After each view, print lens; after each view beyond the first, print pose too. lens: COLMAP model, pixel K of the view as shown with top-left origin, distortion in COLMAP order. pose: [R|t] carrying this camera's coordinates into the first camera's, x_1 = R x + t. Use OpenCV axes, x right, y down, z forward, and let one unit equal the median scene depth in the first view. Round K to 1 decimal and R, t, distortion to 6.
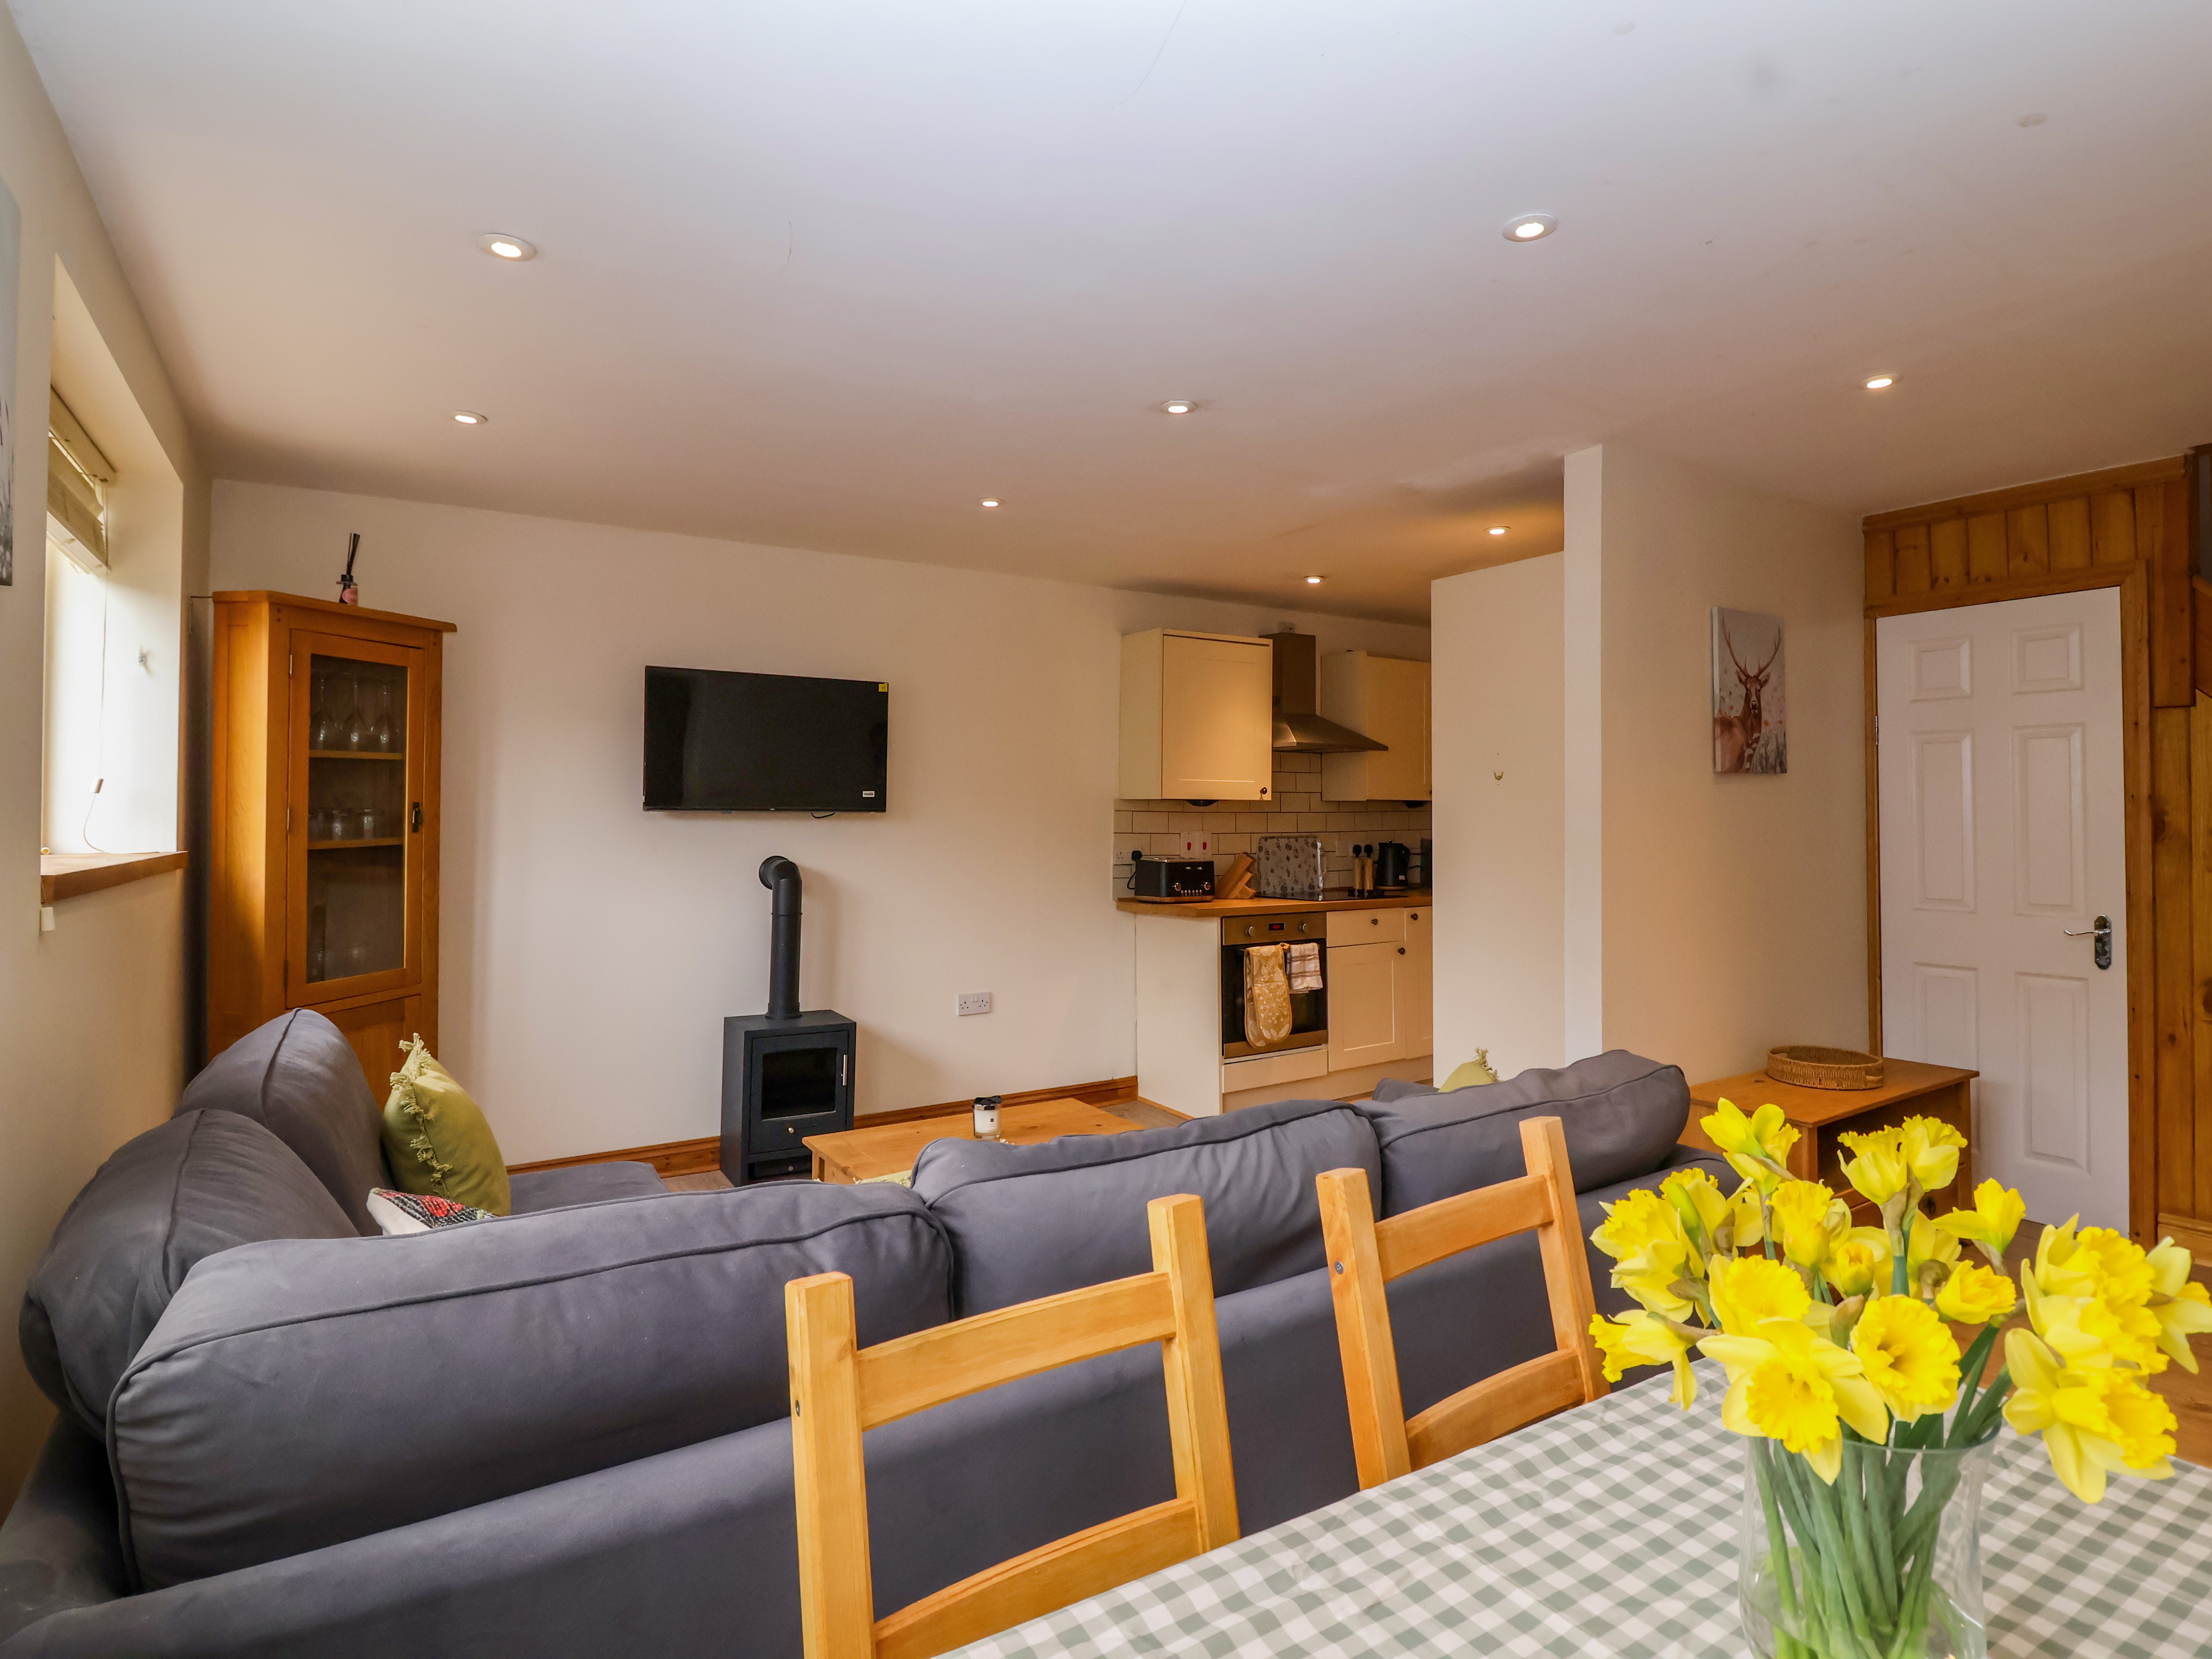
lens RADIAL K [[1157.3, 0, 1106.7], [0, 1157.3, 796.0], [0, 0, 1]] dist [-0.000213, -0.015971]
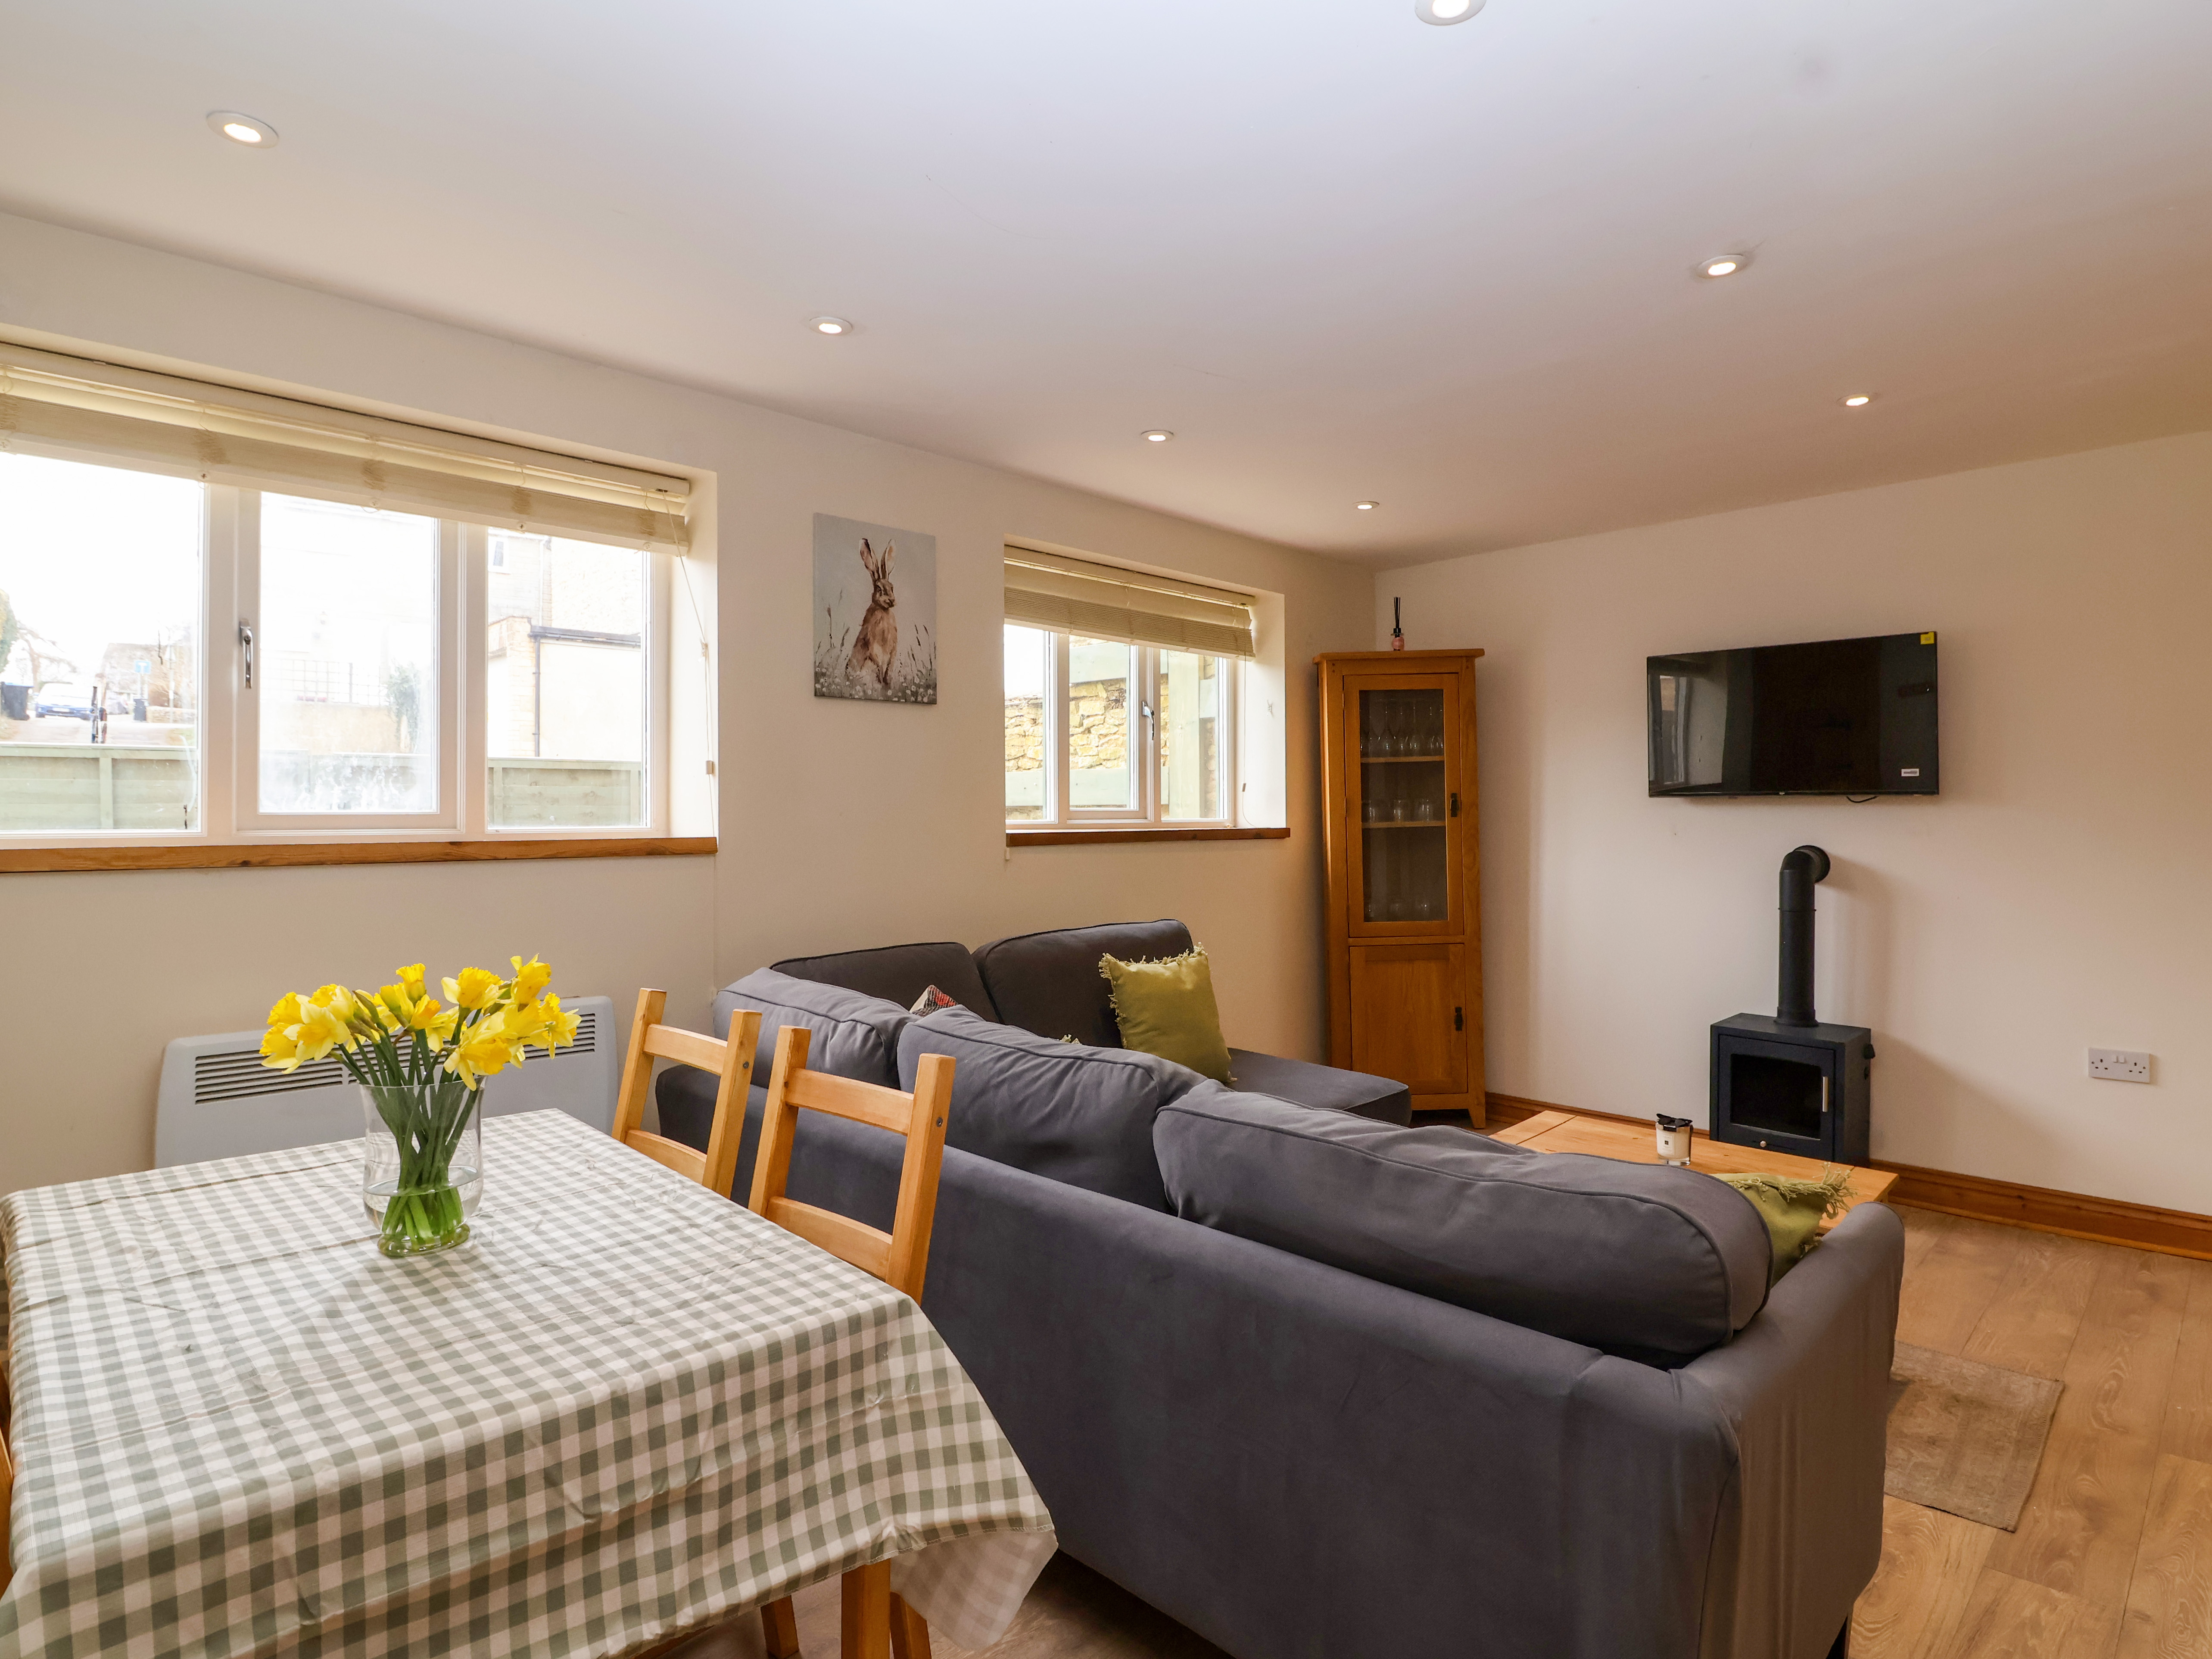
lens RADIAL K [[1168.7, 0, 1123.5], [0, 1168.7, 802.7], [0, 0, 1]] dist [0.005246, -0.015582]
pose [[0.232348, -0.009605, -0.972585, 0.568576], [0.022804, 0.999730, -0.004425, 0.013120], [0.972365, -0.021151, 0.232504, 0.332095]]
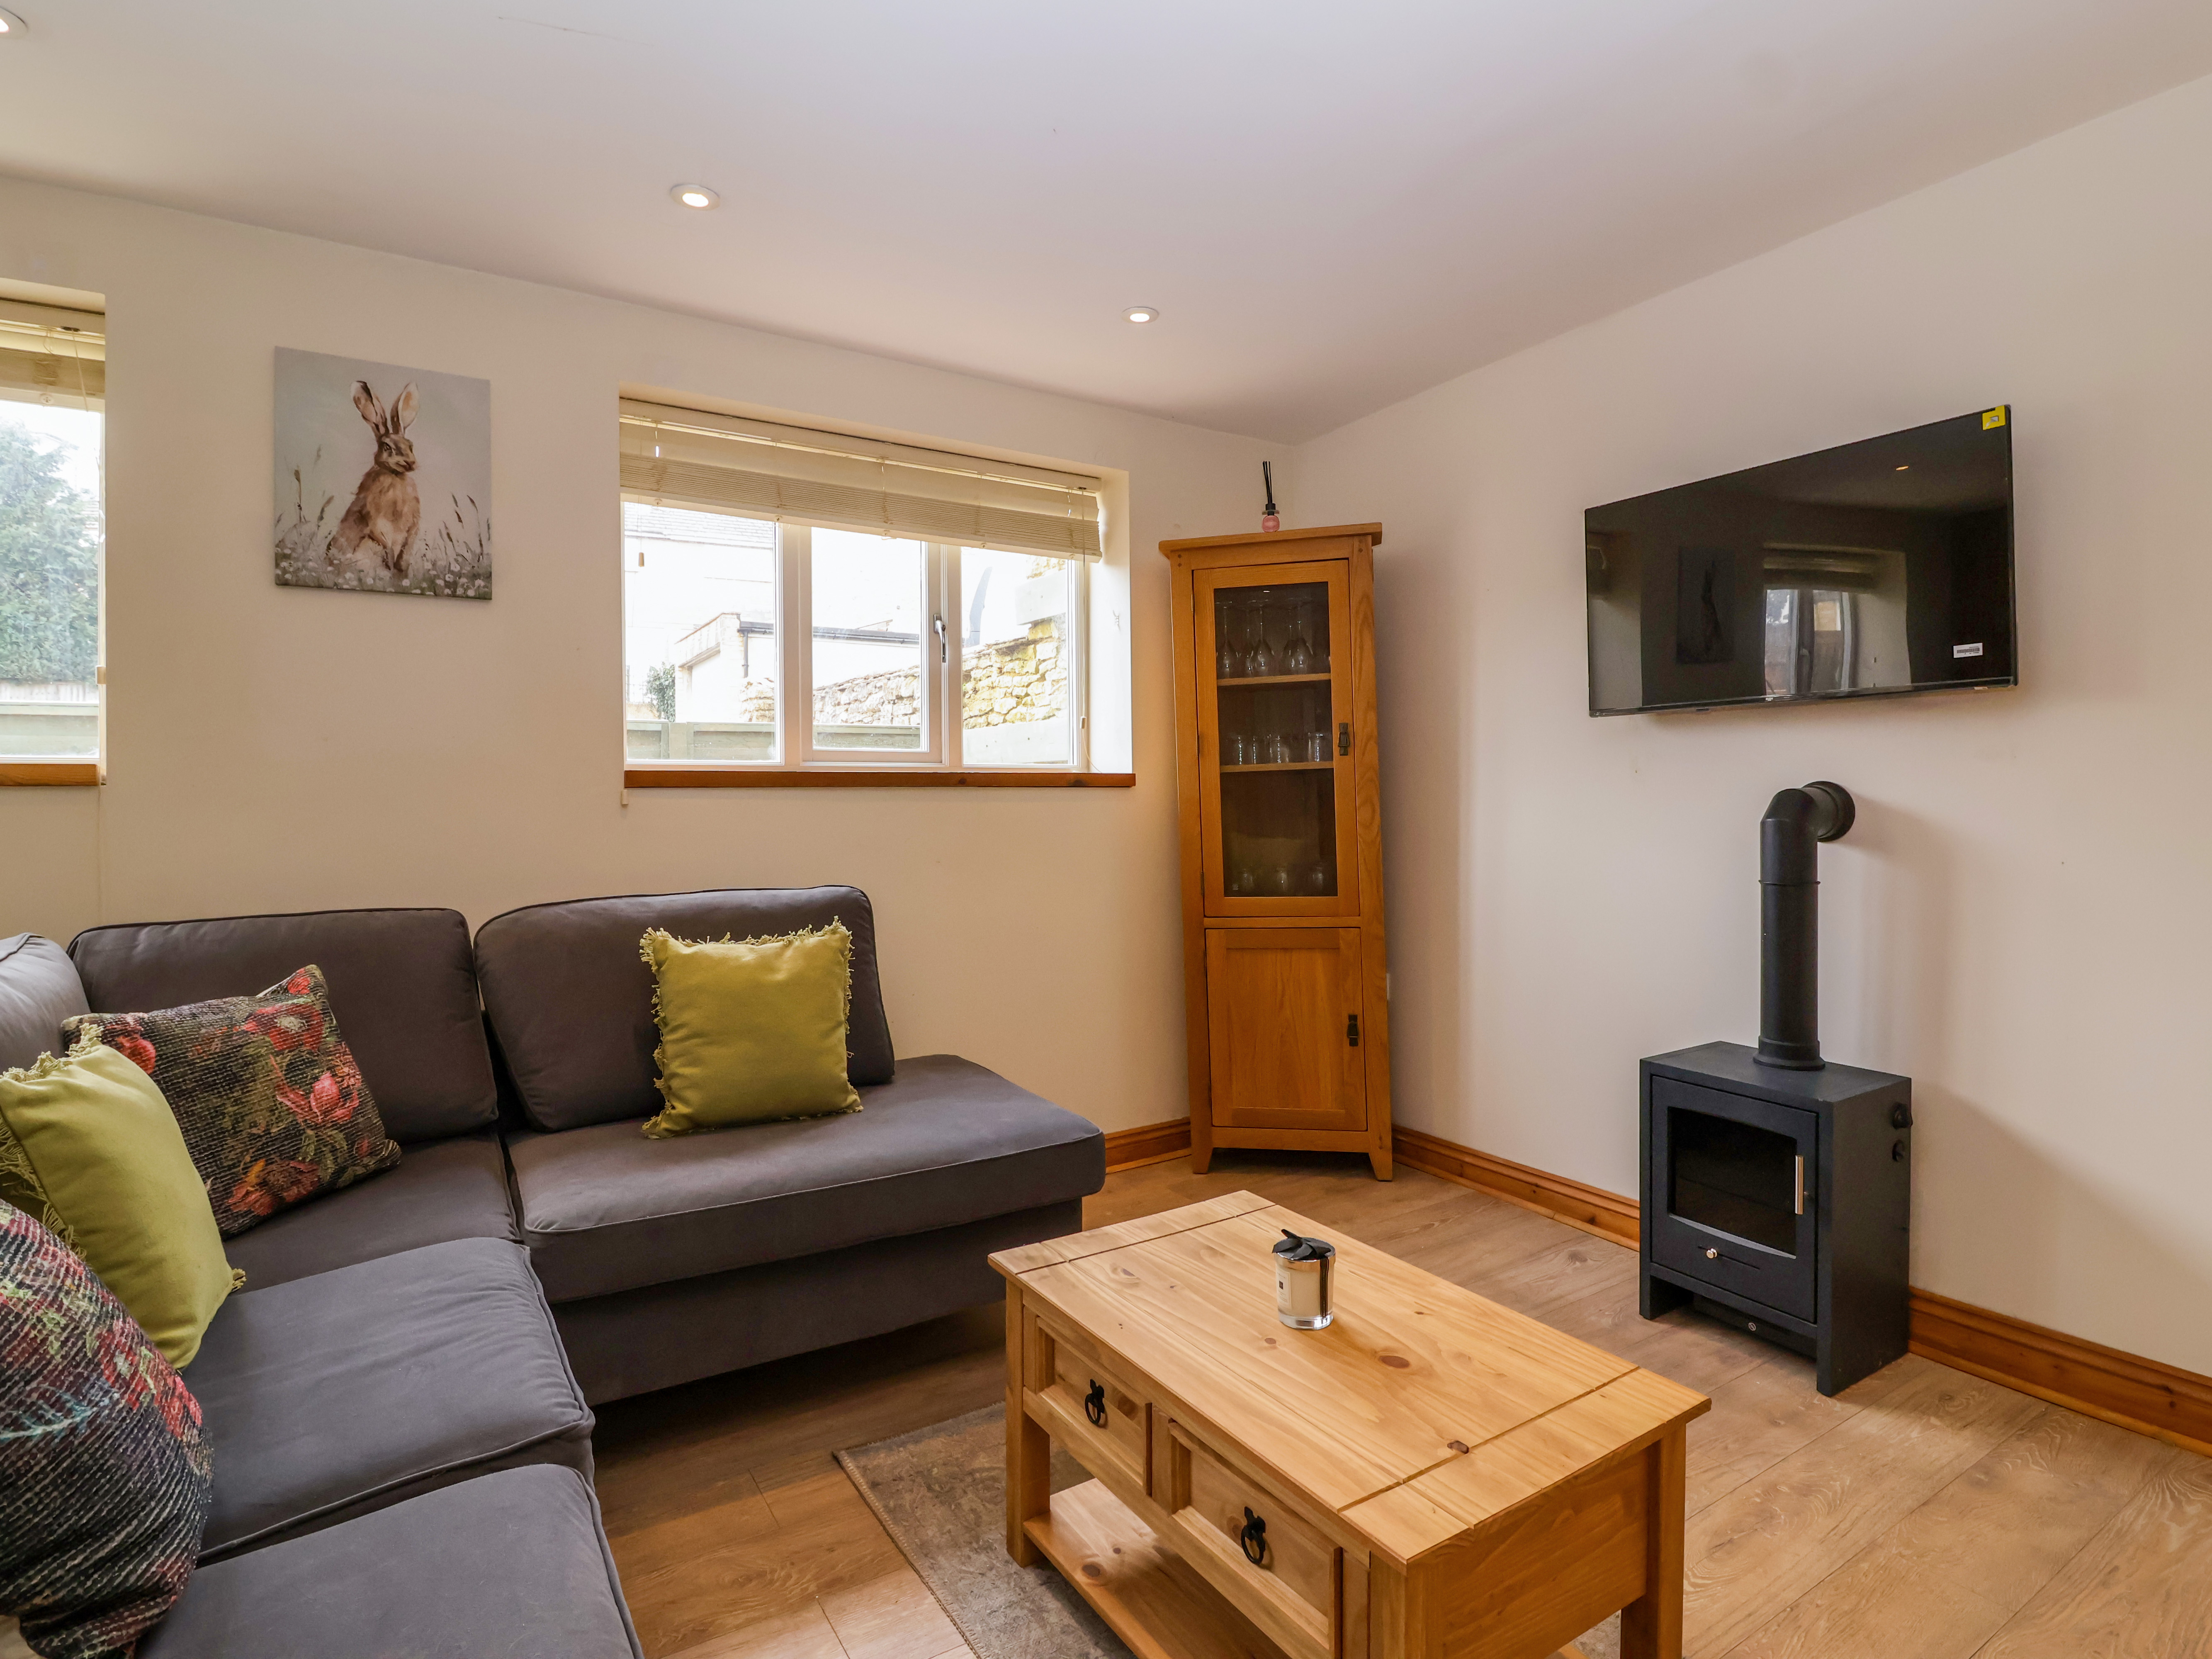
lens RADIAL K [[1137.2, 0, 1108.6], [0, 1137.2, 801.0], [0, 0, 1]] dist [-0.001353, -0.011596]
pose [[0.007507, -0.000157, -0.999972, 0.320671], [0.028661, 0.999589, 0.000058, 0.061897], [0.999561, -0.028661, 0.007508, 0.781940]]
